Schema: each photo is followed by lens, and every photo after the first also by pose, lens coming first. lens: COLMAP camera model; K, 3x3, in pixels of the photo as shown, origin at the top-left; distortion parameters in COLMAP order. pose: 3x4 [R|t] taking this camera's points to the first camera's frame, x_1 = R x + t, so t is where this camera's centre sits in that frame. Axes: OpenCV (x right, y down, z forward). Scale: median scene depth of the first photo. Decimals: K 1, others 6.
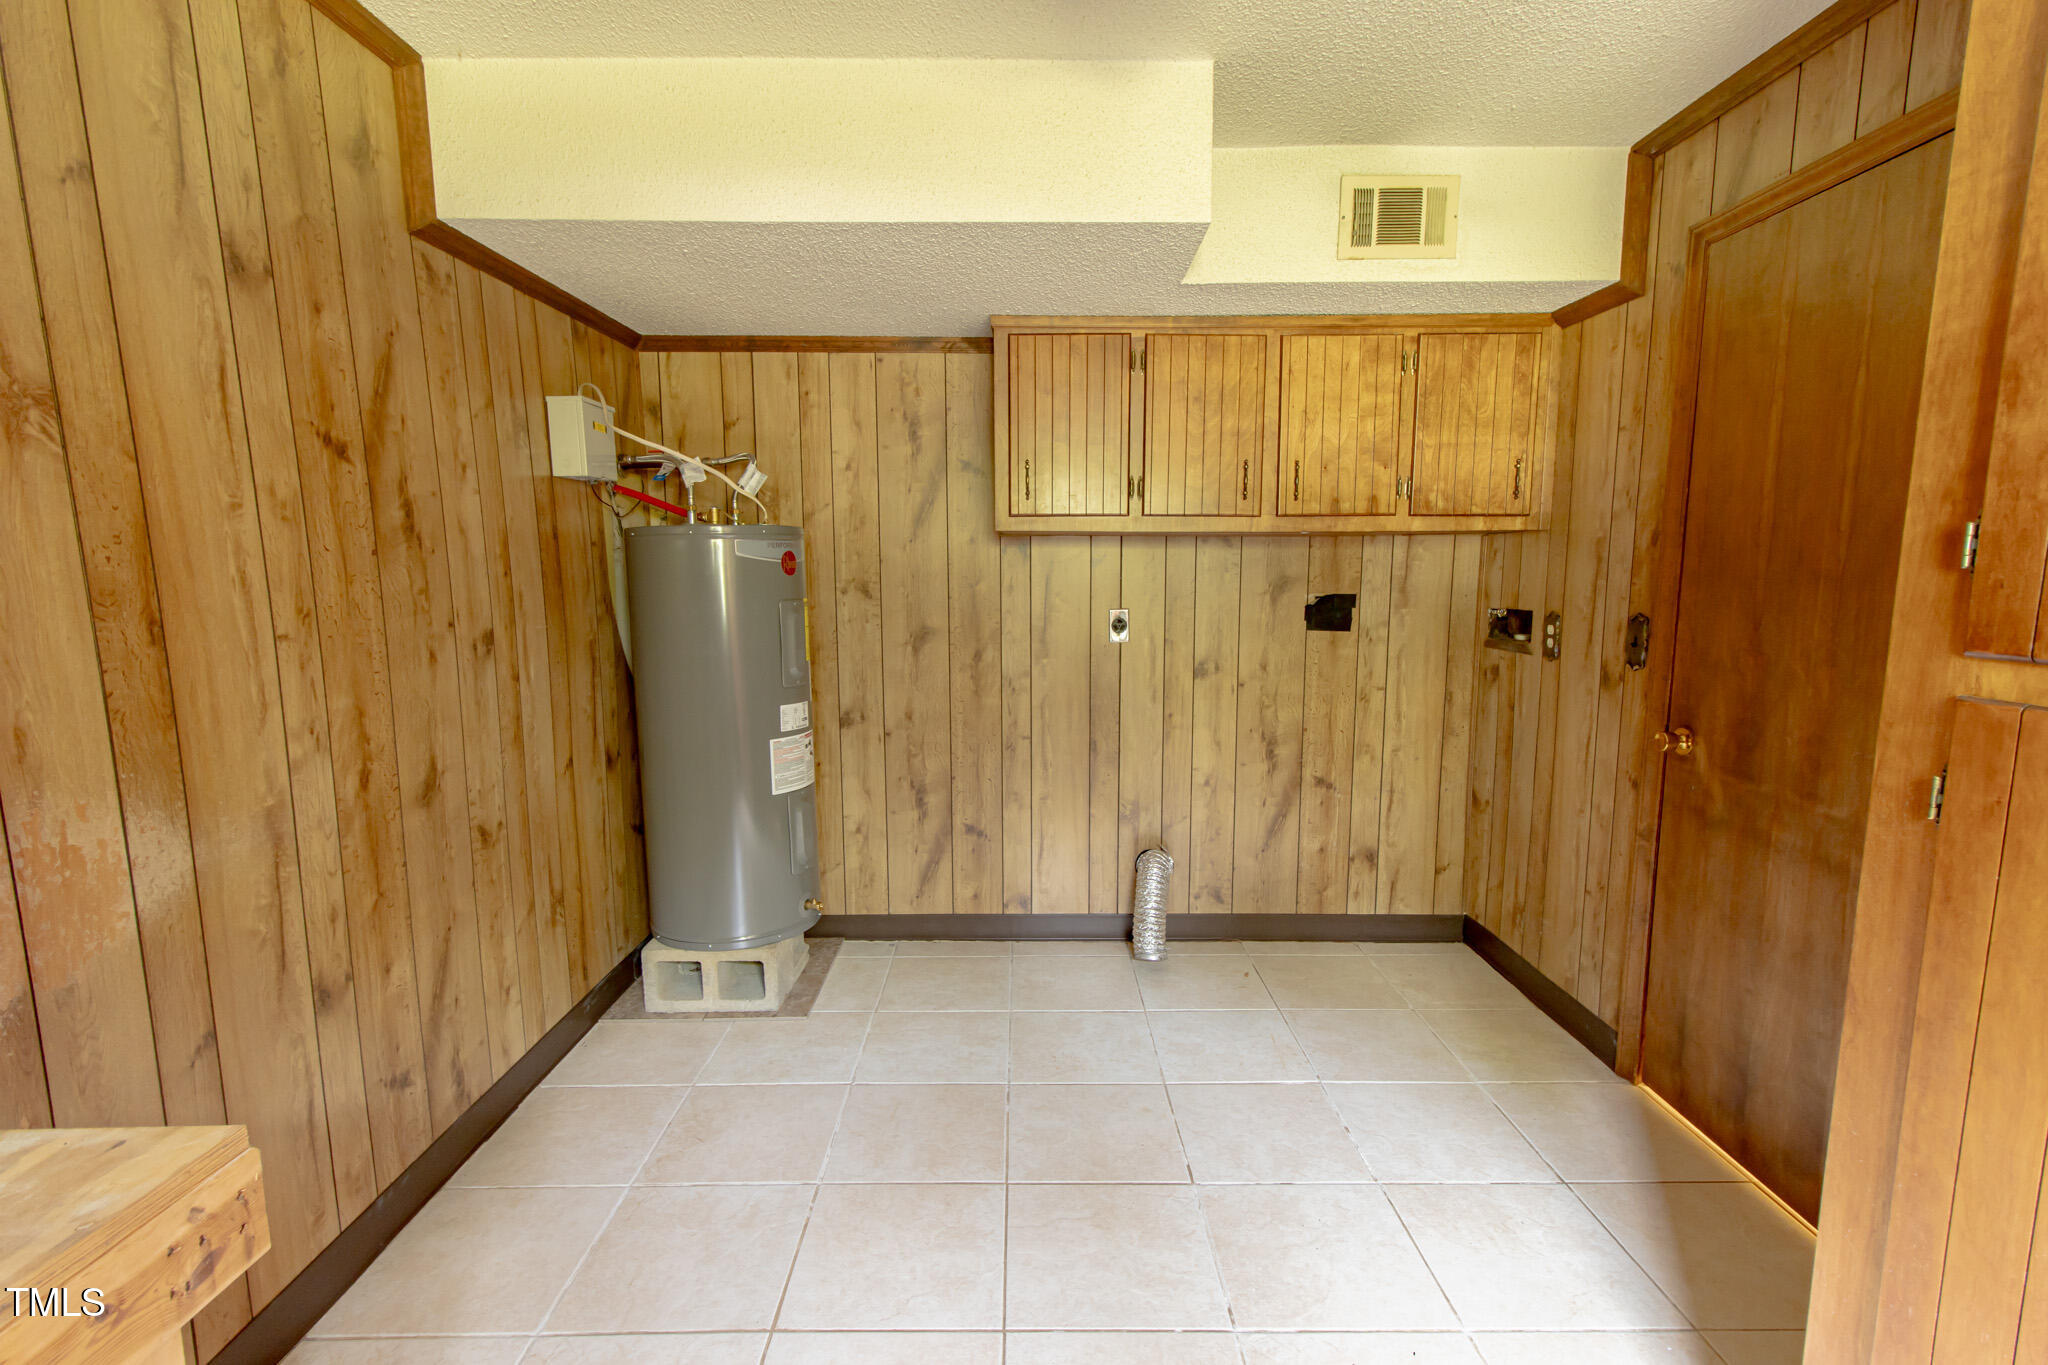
lens RADIAL K [[945.3, 0, 1027.6], [0, 945.3, 687.9], [0, 0, 1]] dist [-0.000491, -0.000059]
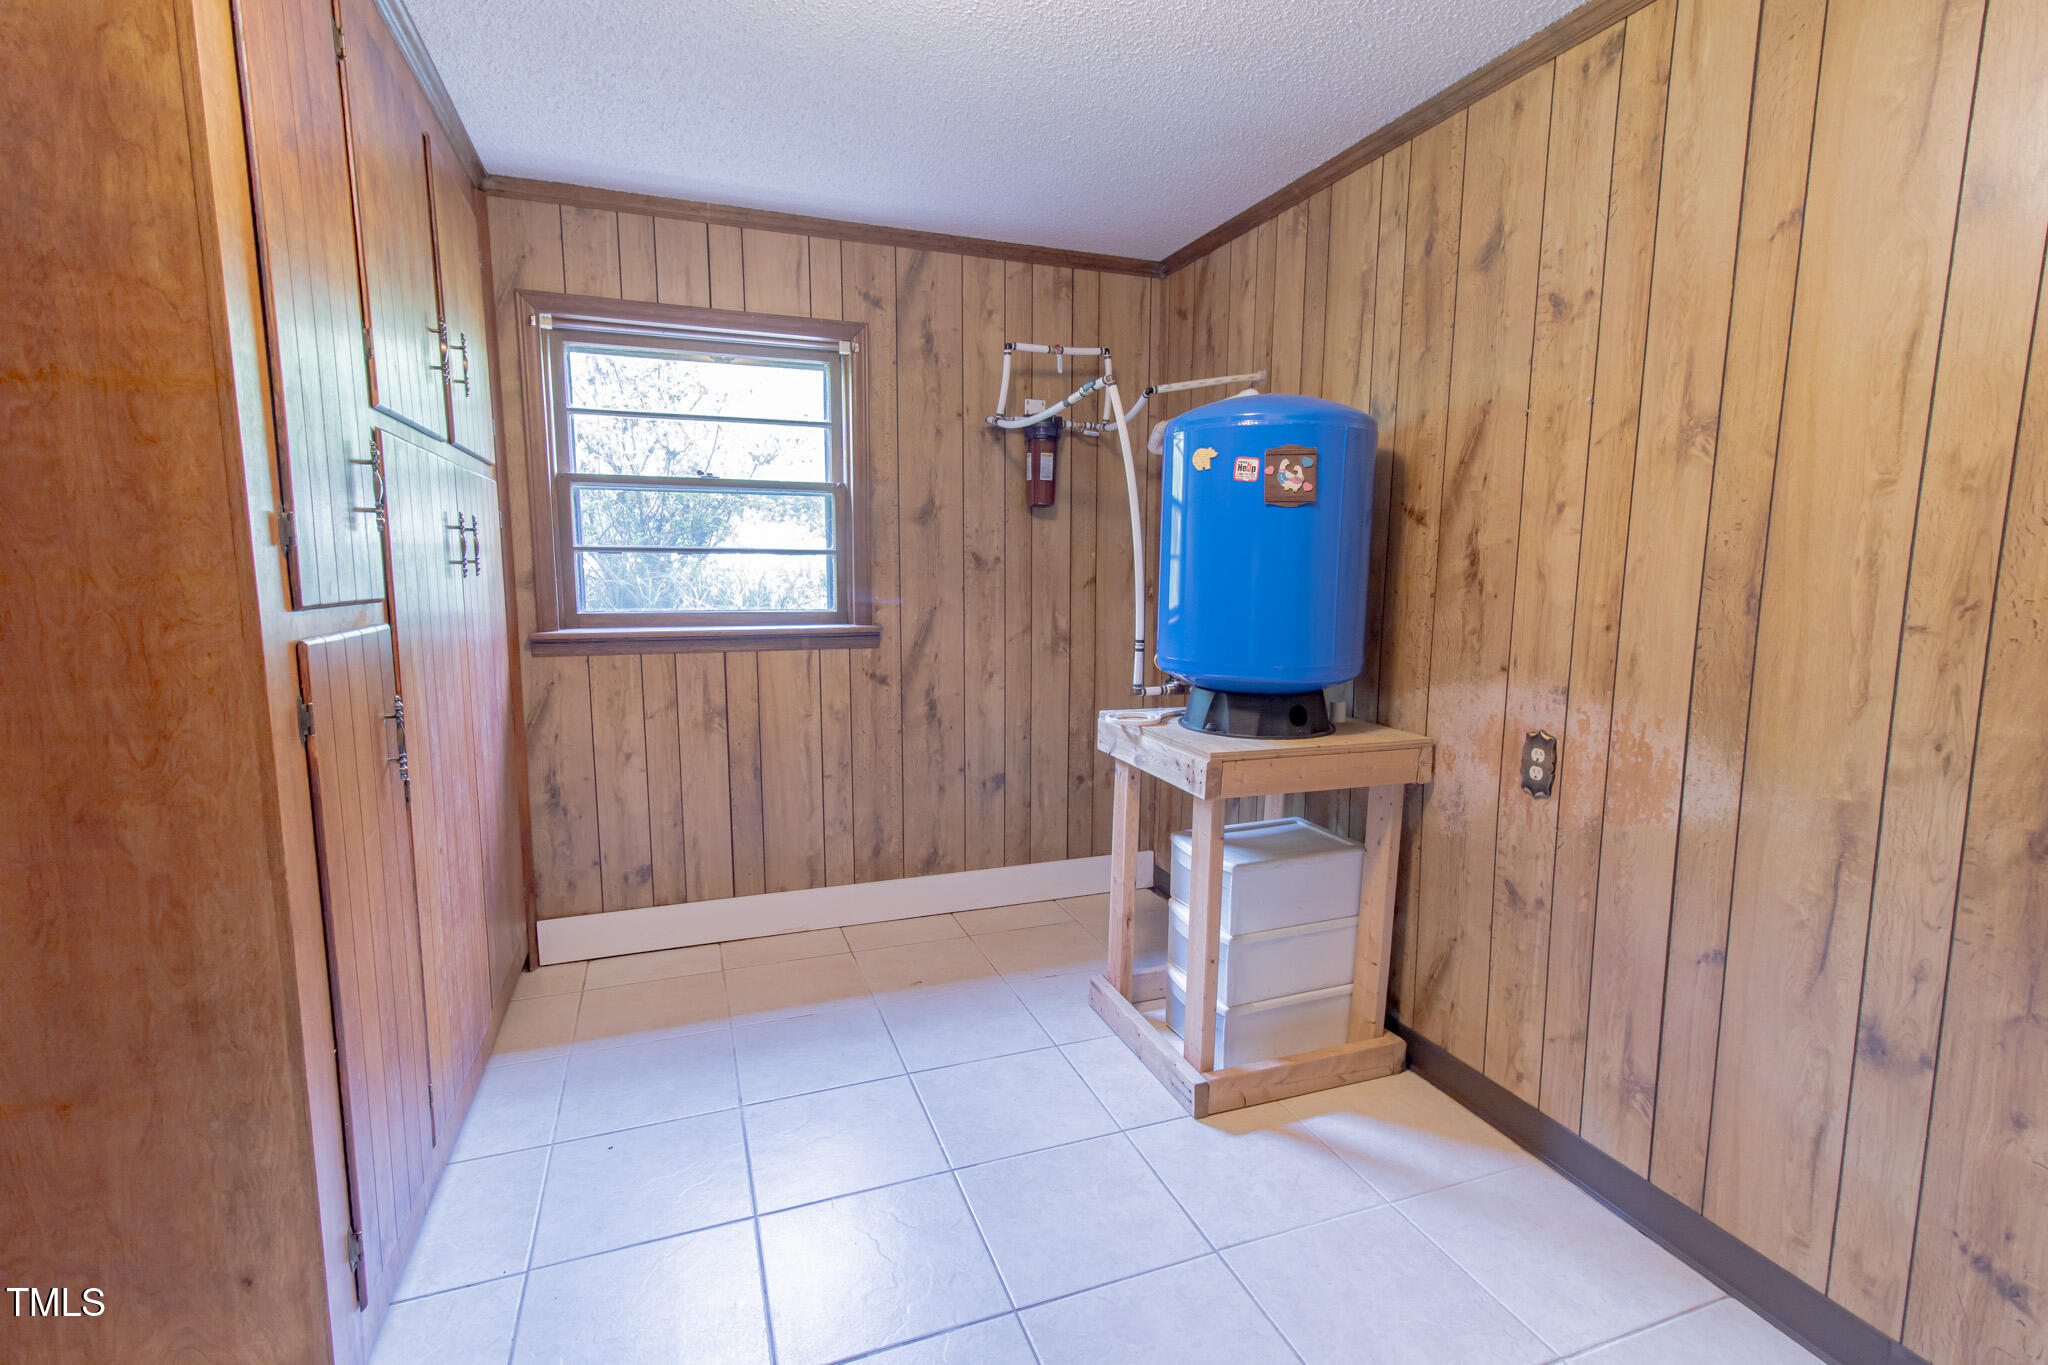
lens RADIAL K [[945.3, 0, 1027.6], [0, 945.3, 687.9], [0, 0, 1]] dist [-0.000491, -0.000059]
pose [[-0.939794, 0.046495, -0.338563, 0.313495], [-0.045427, 0.964913, 0.258611, -0.212880], [0.338708, 0.258421, -0.904707, 1.715924]]
